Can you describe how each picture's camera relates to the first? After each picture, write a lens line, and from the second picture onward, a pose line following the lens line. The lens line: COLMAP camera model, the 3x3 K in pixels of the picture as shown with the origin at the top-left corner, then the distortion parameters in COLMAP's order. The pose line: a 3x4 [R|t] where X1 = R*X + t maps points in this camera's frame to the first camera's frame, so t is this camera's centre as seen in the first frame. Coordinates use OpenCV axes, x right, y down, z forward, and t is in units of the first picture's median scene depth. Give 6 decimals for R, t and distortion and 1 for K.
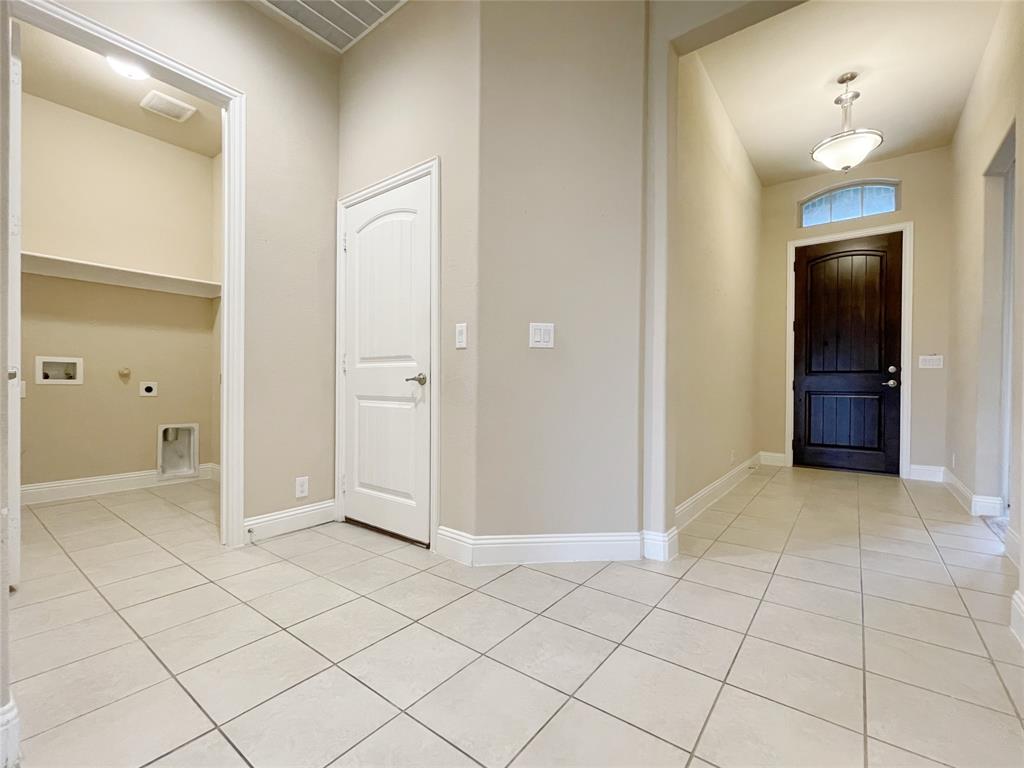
lens RADIAL K [[449.8, 0, 510.0], [0, 449.8, 391.3], [0, 0, 1]] dist [0.001941, 0.000371]
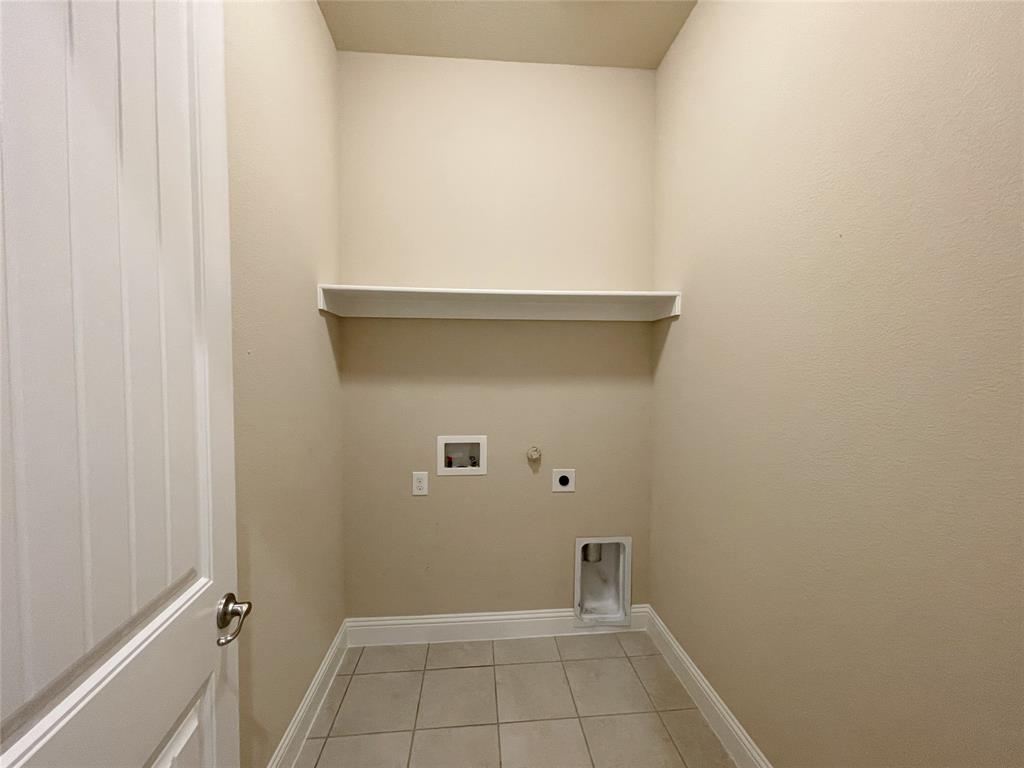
lens RADIAL K [[414.1, 0, 507.5], [0, 414.1, 386.7], [0, 0, 1]] dist [-0.001529, -0.000137]
pose [[0.672047, 0.008681, -0.740457, -0.424191], [-0.002282, 0.999951, 0.009652, -0.137075], [0.740505, -0.004797, 0.672034, 0.548445]]
